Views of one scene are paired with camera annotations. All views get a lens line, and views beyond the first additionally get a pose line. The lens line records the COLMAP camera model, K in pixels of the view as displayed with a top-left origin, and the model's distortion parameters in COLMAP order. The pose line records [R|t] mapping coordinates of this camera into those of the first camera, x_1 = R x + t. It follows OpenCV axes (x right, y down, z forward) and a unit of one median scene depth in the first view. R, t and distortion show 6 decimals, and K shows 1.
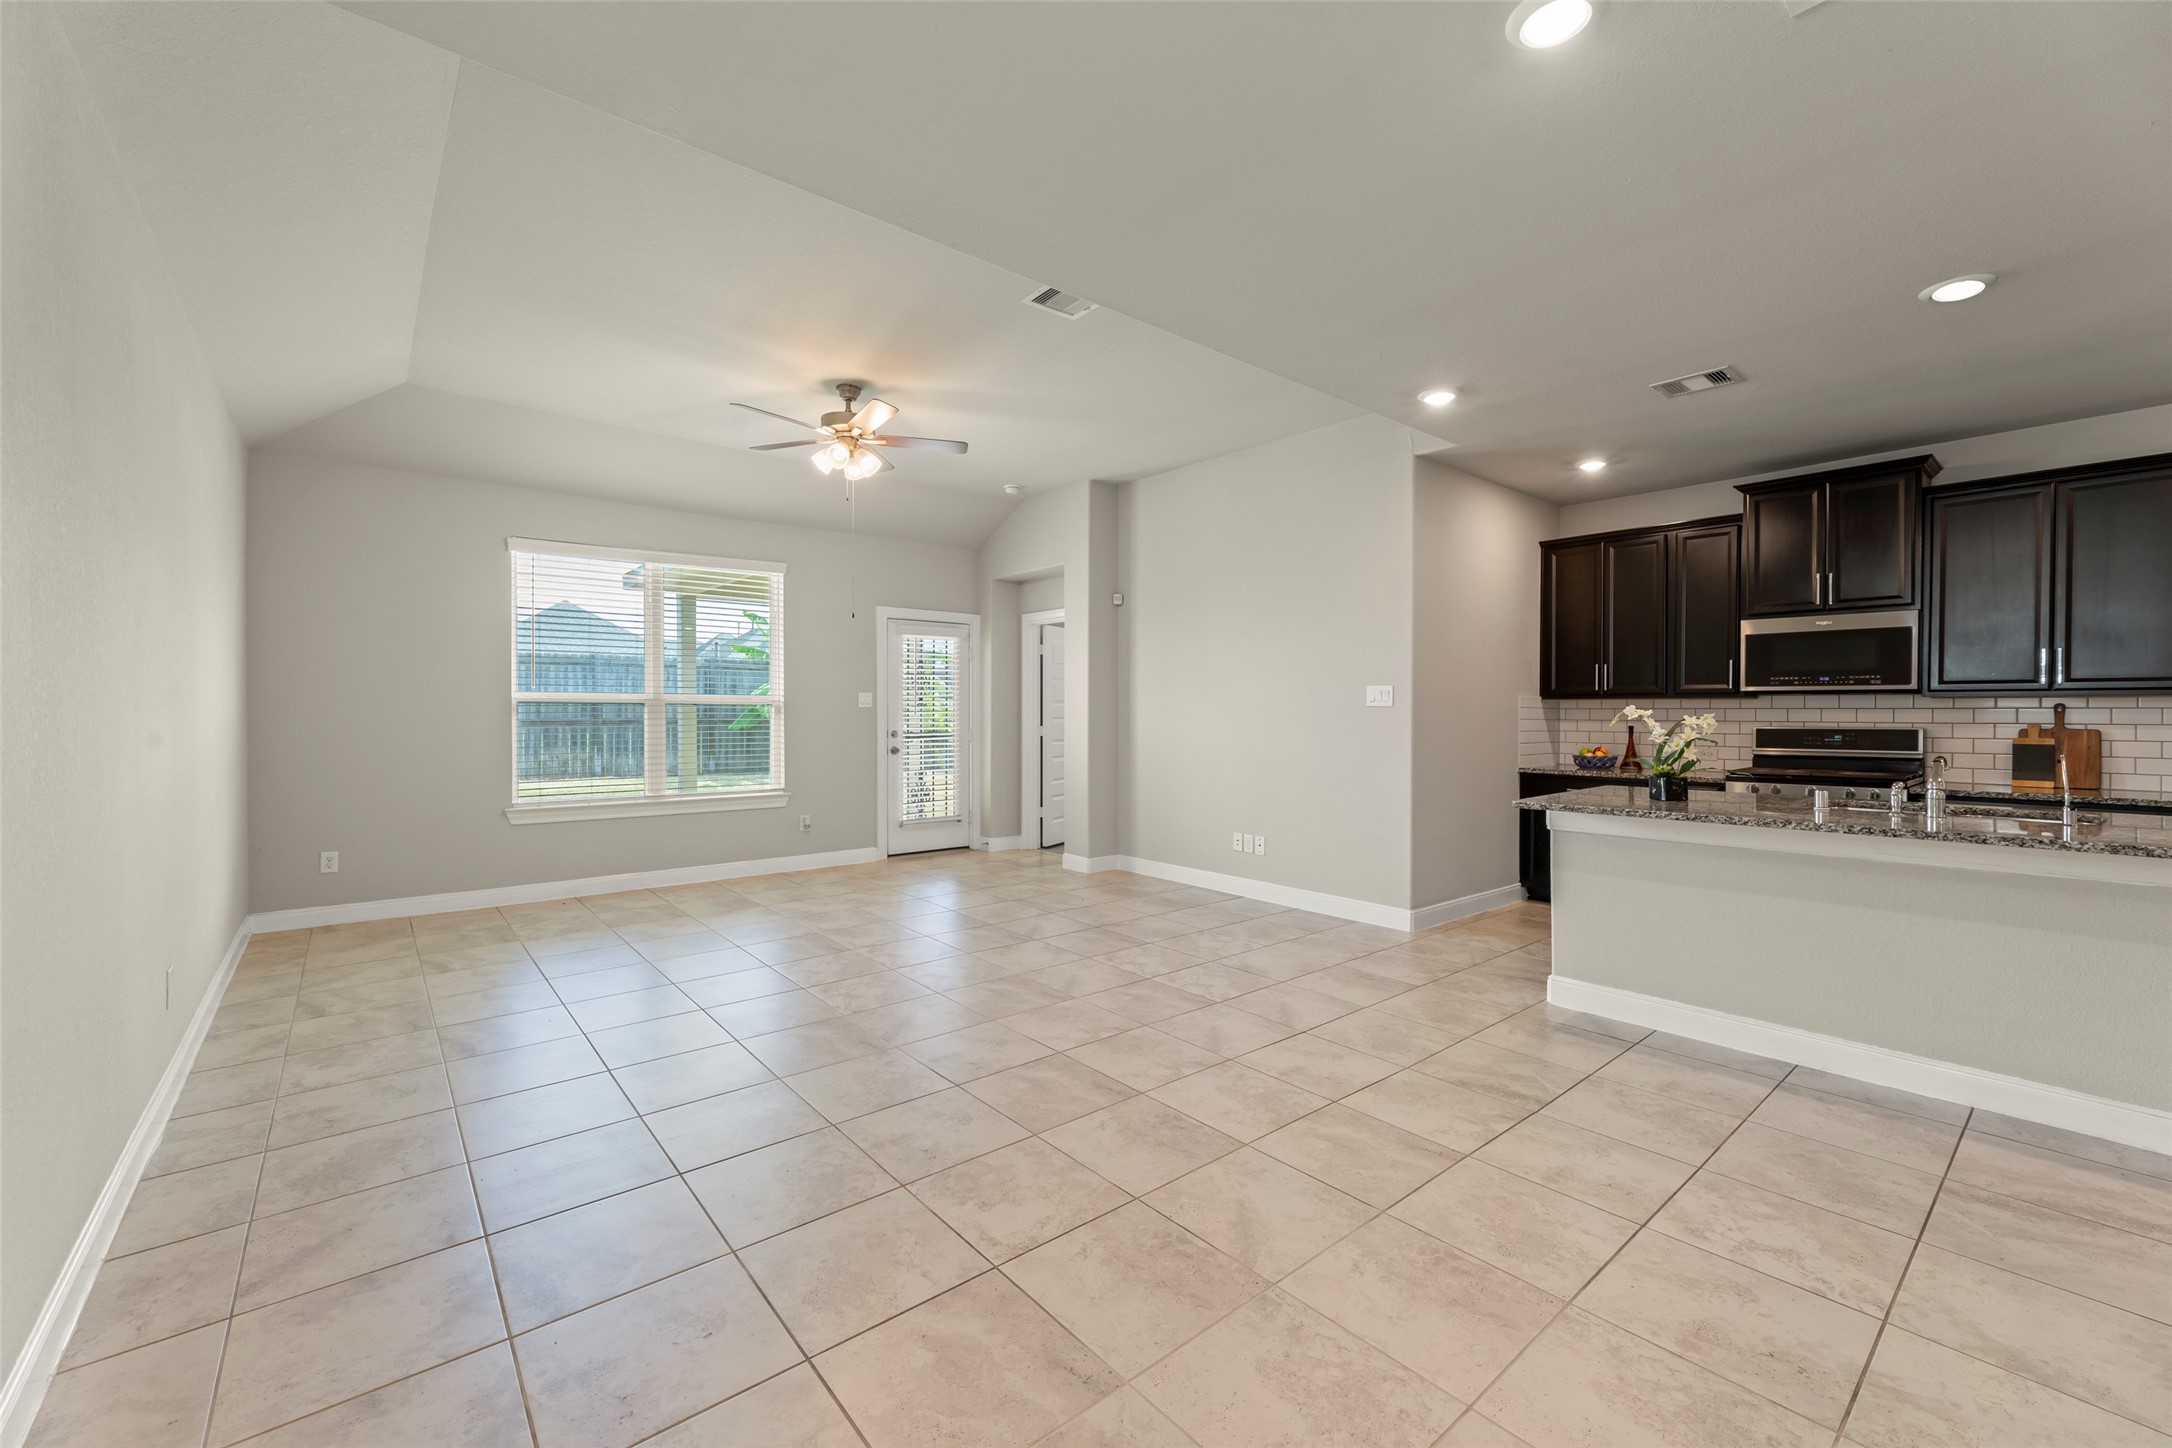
lens RADIAL K [[873.6, 0, 1080.7], [0, 873.6, 694.9], [0, 0, 1]] dist [-0.000962, 0.000971]
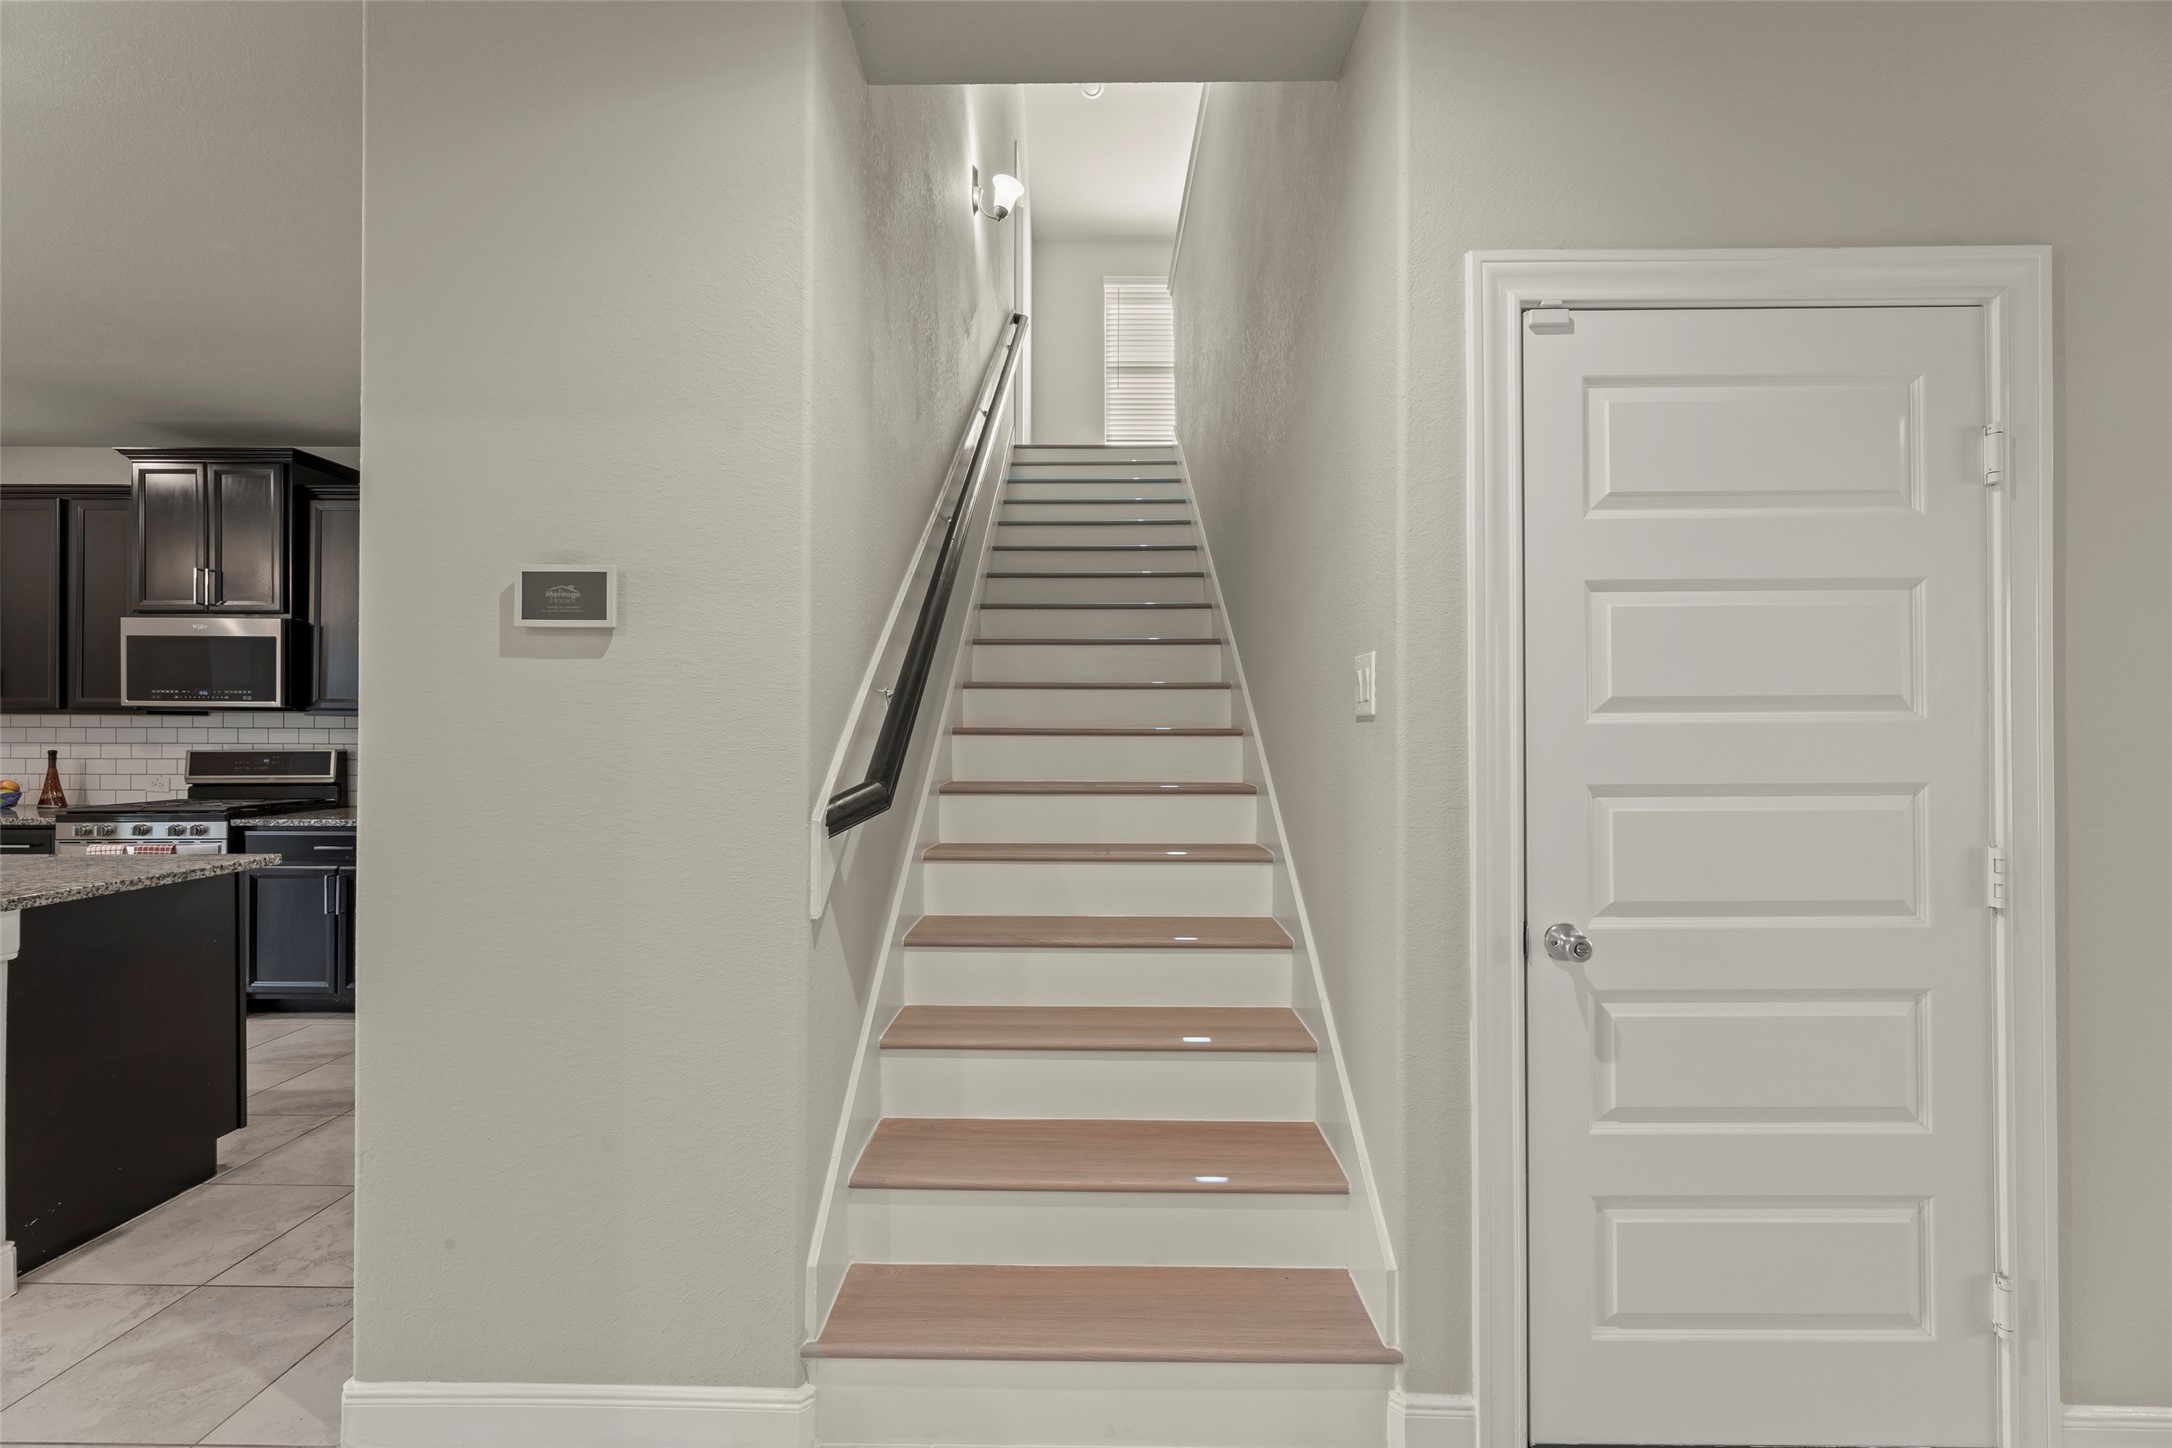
lens RADIAL K [[873.6, 0, 1076.1], [0, 873.6, 730.8], [0, 0, 1]] dist [-0.000962, 0.000971]
pose [[0.643355, -0.000854, 0.765567, 0.743648], [-0.017425, 0.999724, 0.015758, -0.010057], [-0.765370, -0.023478, 0.643163, -0.185567]]
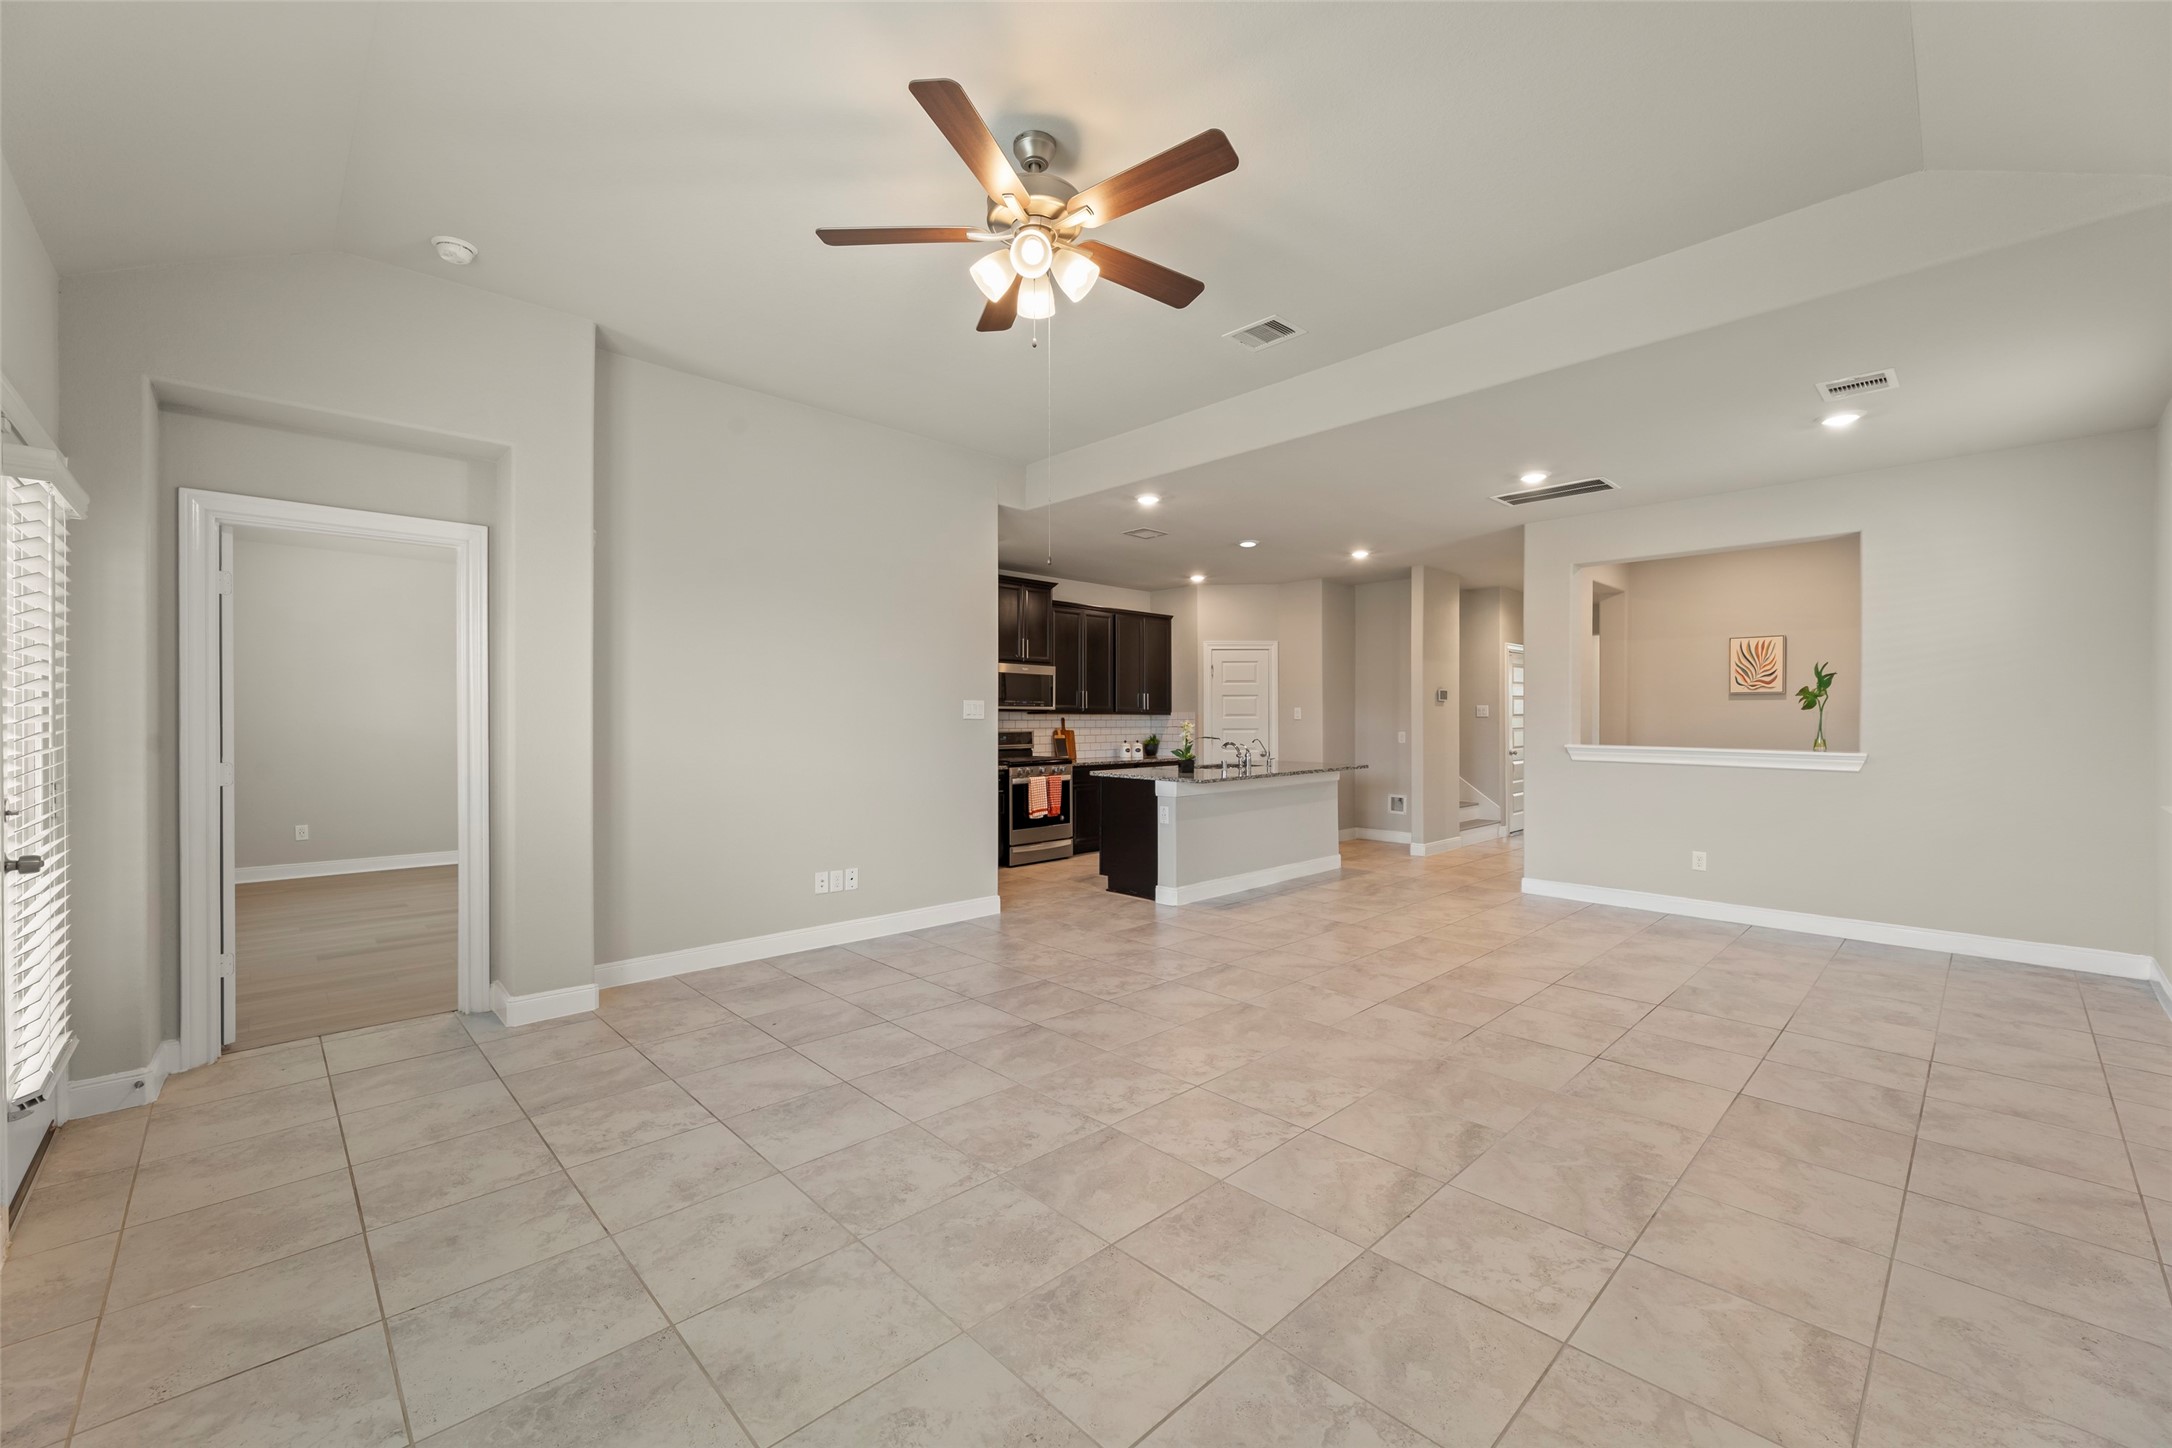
lens RADIAL K [[873.6, 0, 1085.7], [0, 873.6, 686.9], [0, 0, 1]] dist [-0.000962, 0.000971]
pose [[-0.074881, 0.036580, 0.996521, -0.813733], [-0.017416, 0.999127, -0.037984, 0.012759], [-0.997040, -0.020199, -0.074179, 0.998610]]
